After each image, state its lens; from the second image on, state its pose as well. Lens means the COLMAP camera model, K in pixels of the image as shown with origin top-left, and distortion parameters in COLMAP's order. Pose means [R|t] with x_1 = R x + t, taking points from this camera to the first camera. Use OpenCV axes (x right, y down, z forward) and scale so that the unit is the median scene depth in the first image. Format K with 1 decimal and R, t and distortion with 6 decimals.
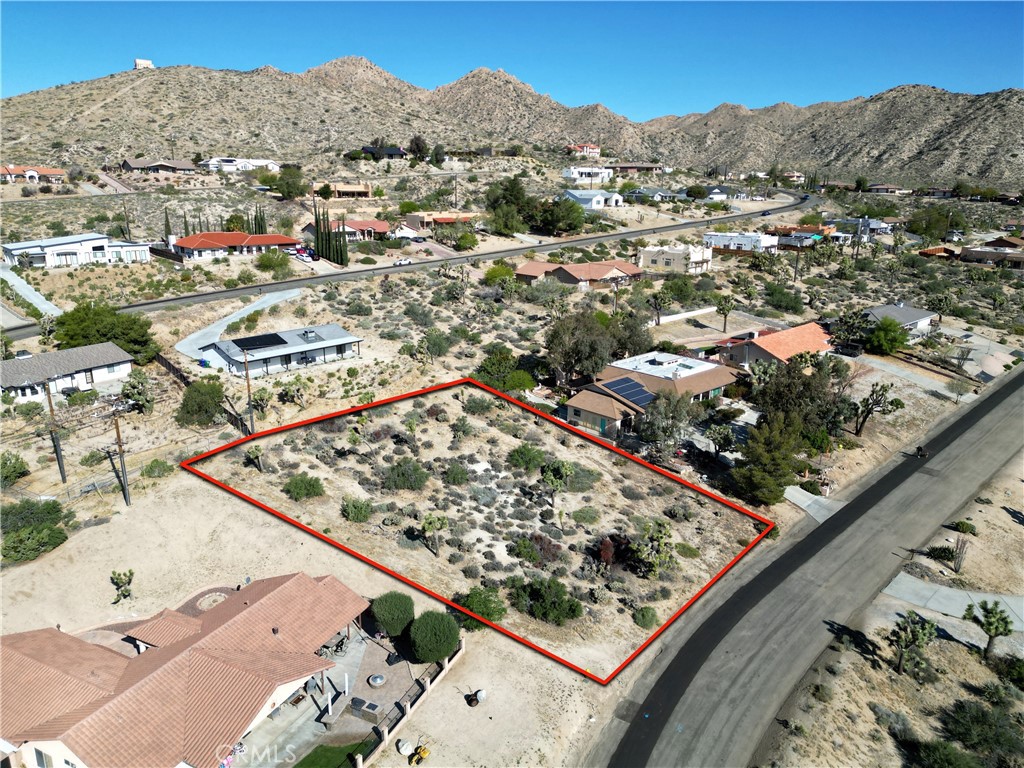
lens RADIAL K [[711.5, 0, 512.0], [0, 711.5, 384.0], [0, 0, 1]] dist [0.086056, -0.082837]
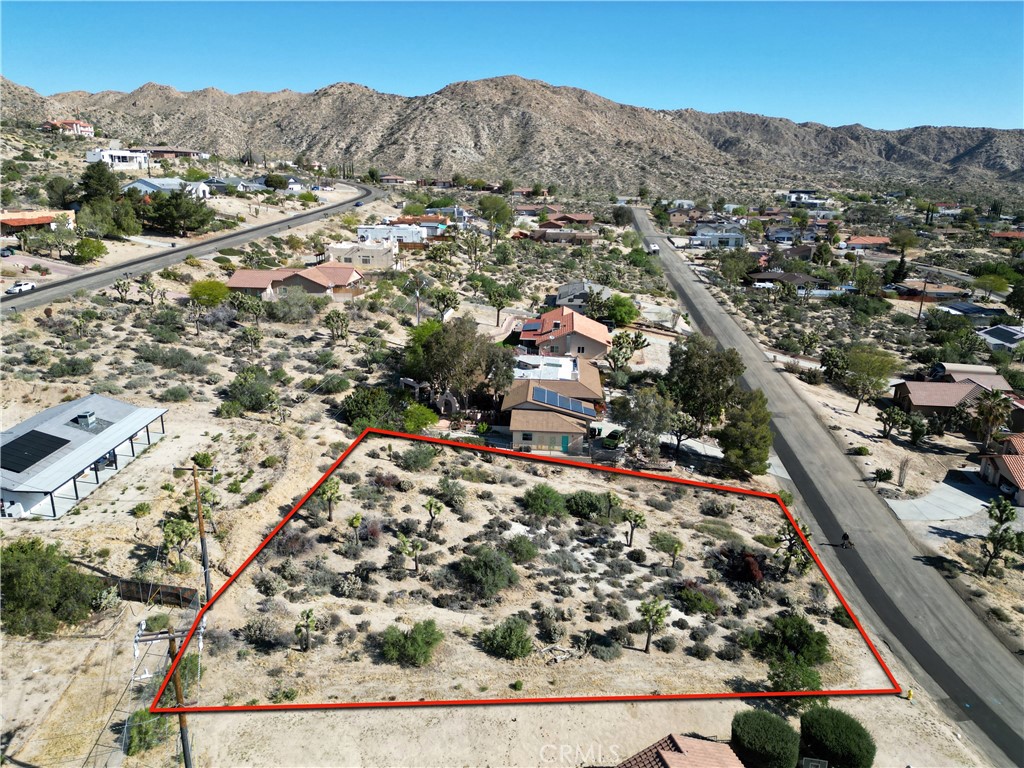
lens RADIAL K [[708.5, 0, 509.5], [0, 708.5, 380.8], [0, 0, 1]] dist [0.092271, -0.081599]
pose [[0.744746, -0.187102, 0.640583, -0.290759], [0.179242, 0.980704, 0.078057, -0.061401], [-0.642827, 0.056687, 0.763911, 0.207979]]
